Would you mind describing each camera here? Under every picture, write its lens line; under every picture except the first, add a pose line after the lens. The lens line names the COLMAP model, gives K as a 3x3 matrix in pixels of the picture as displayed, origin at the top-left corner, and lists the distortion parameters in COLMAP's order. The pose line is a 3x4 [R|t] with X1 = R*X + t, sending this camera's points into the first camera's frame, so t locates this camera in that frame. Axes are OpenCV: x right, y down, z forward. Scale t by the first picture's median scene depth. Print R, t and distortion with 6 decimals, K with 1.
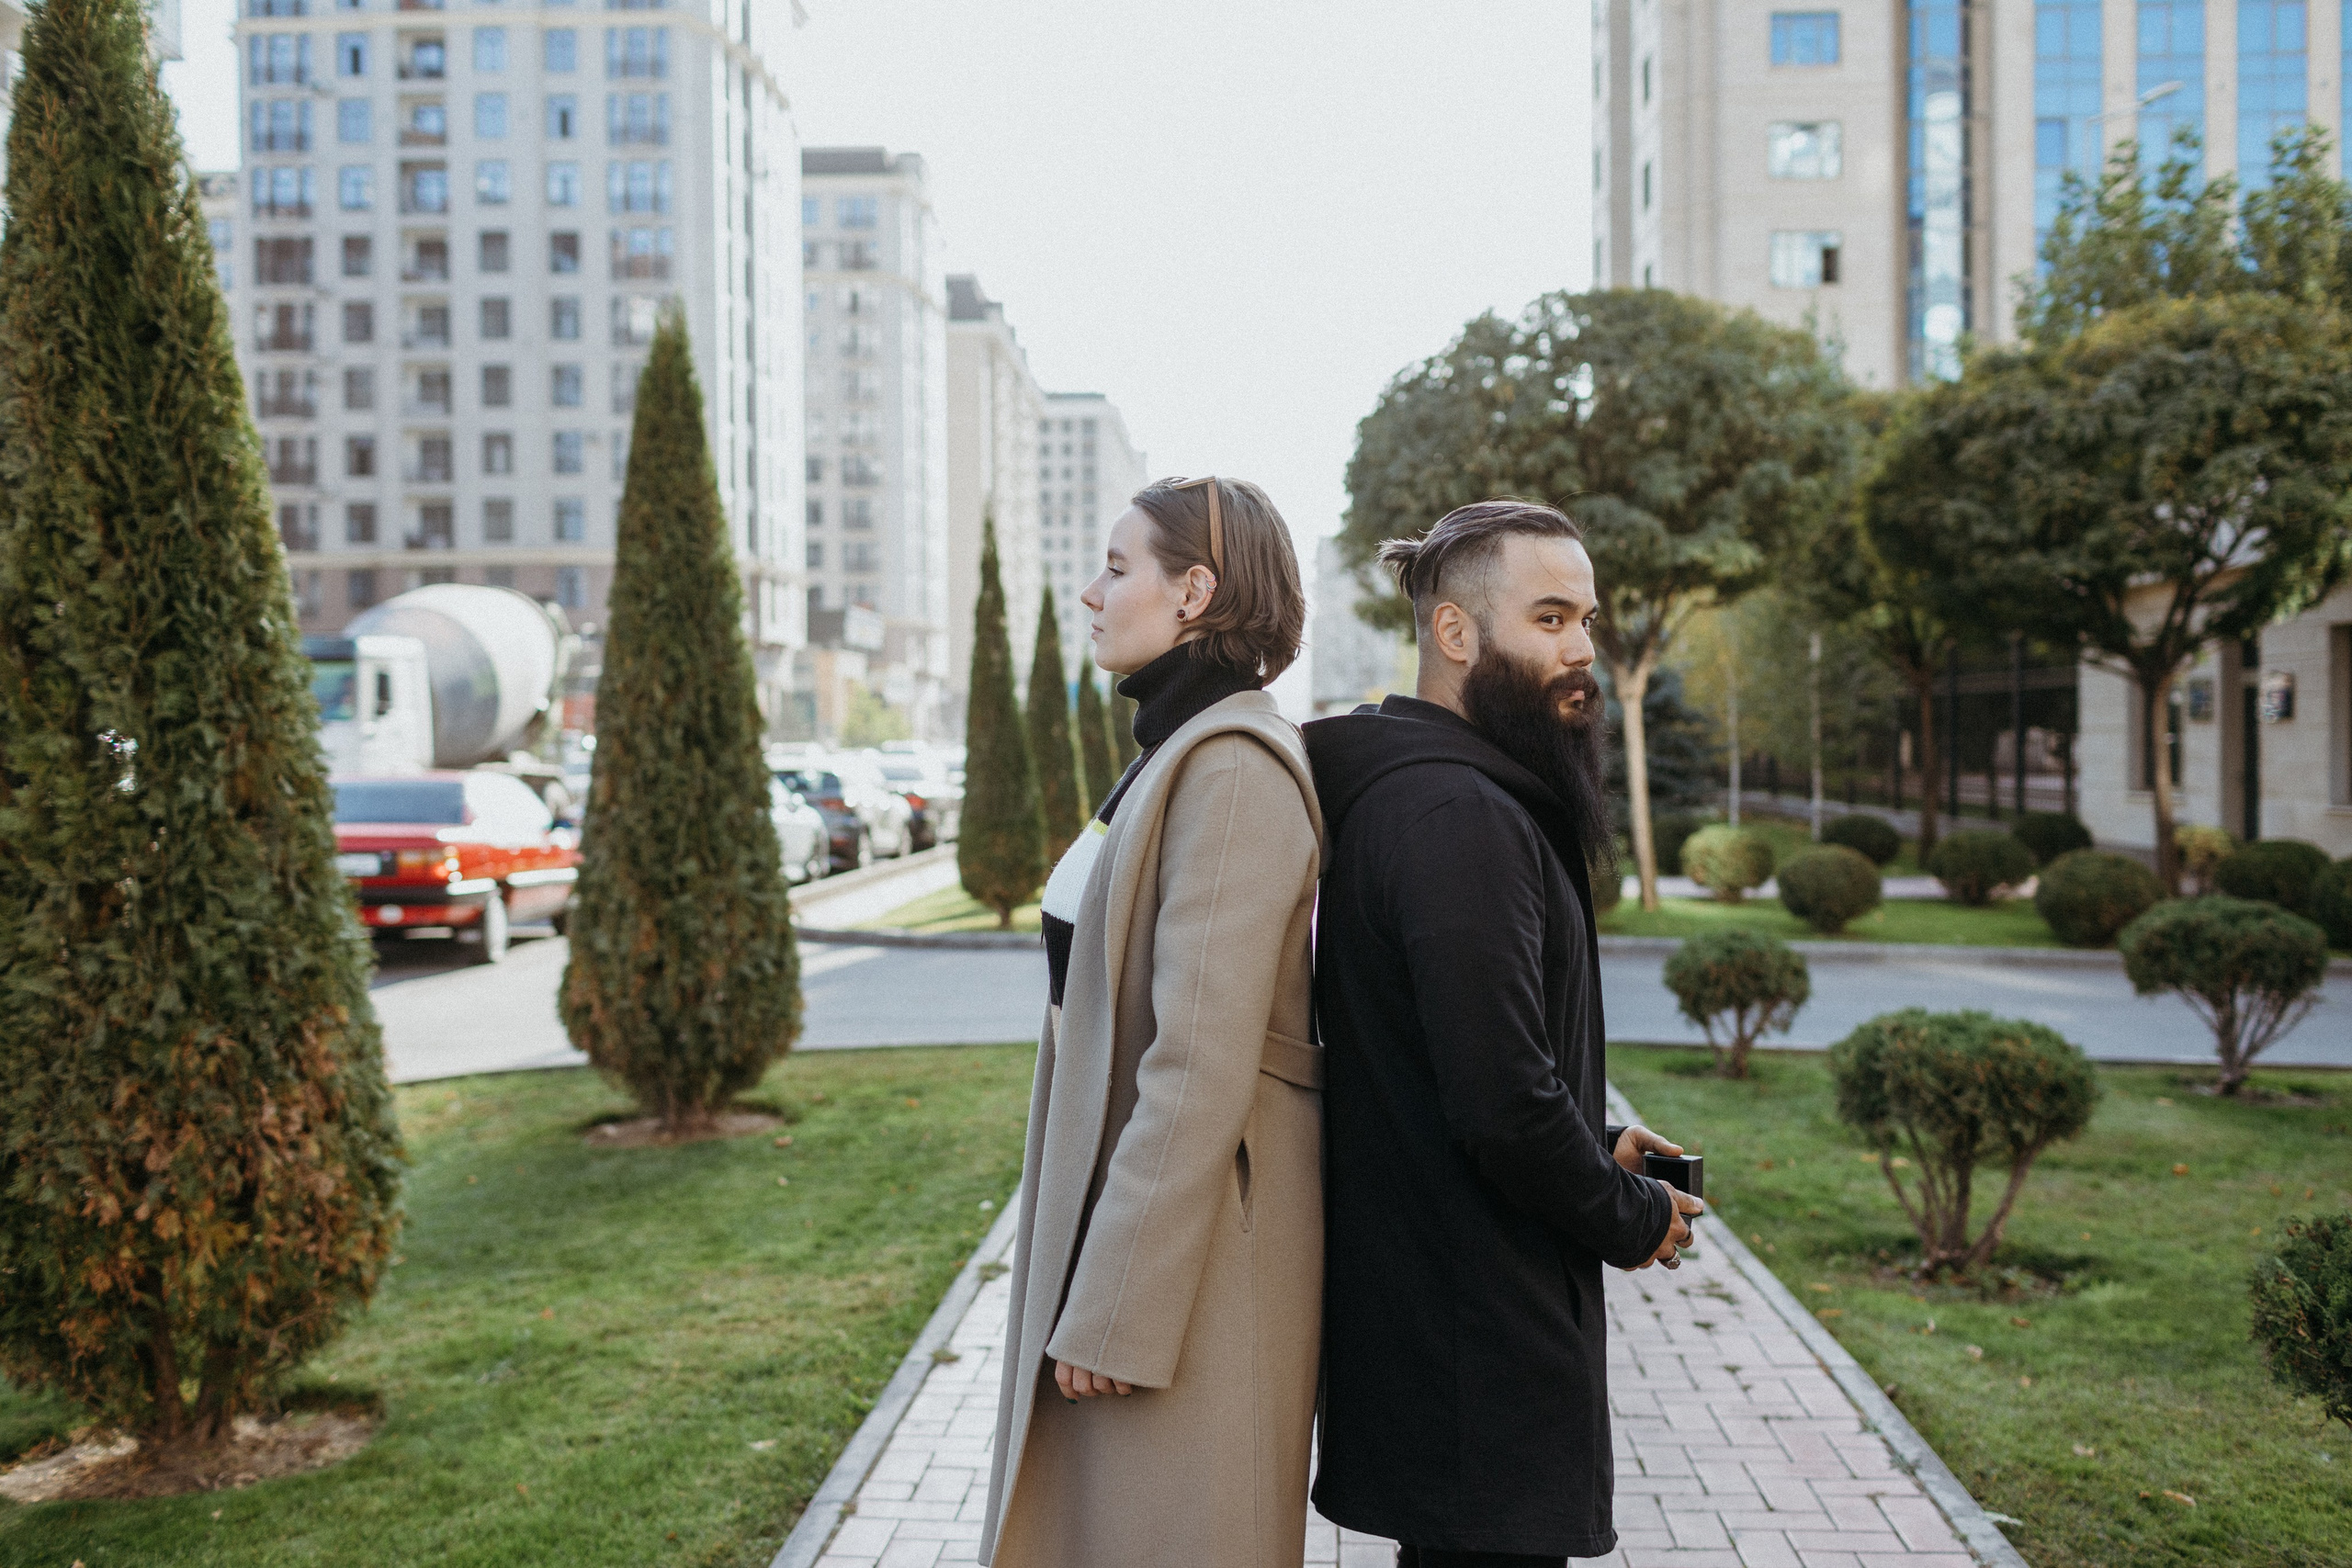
lens RADIAL K [[2407.5, 0, 1153.6], [0, 2407.5, 797.7], [0, 0, 1]] dist [0.012746, 0.000000]
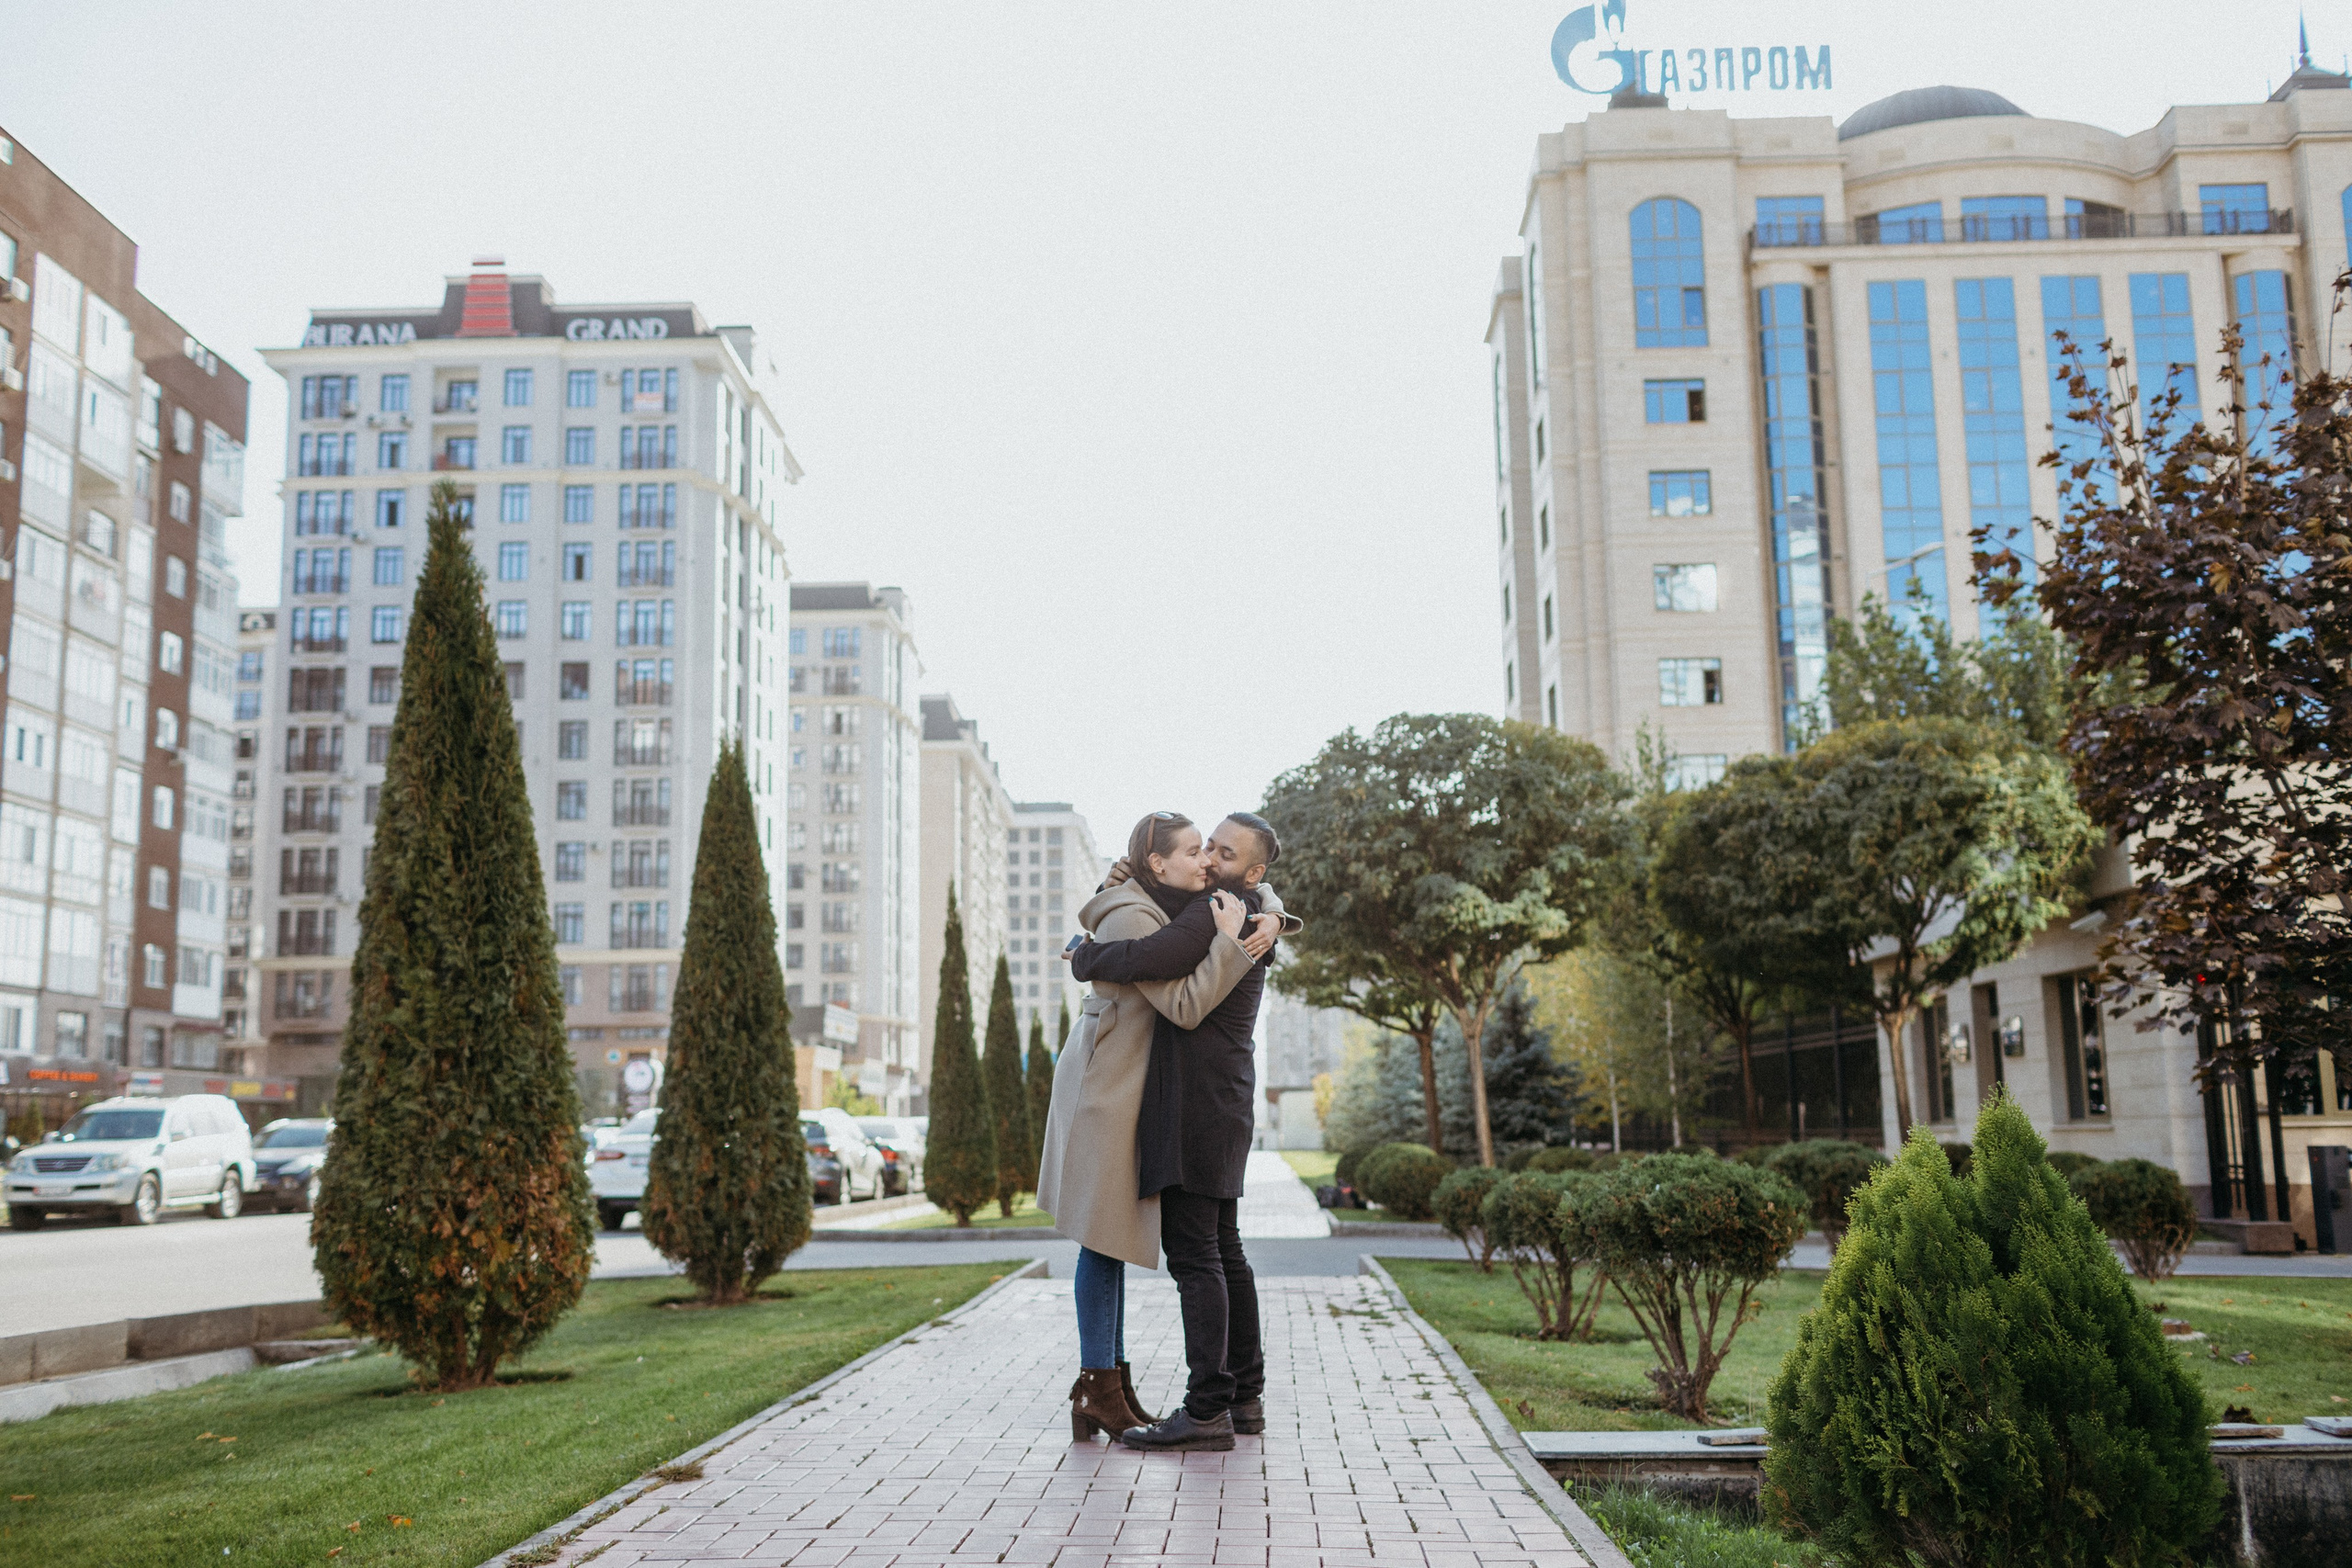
lens RADIAL K [[2407.5, 0, 1167.8], [0, 2407.5, 711.6], [0, 0, 1]] dist [0.012746, 0.000000]
pose [[0.999835, -0.005101, 0.017455, 0.040111], [0.008567, 0.978791, -0.204681, 0.087270], [-0.016041, 0.204797, 0.978673, -0.448283]]
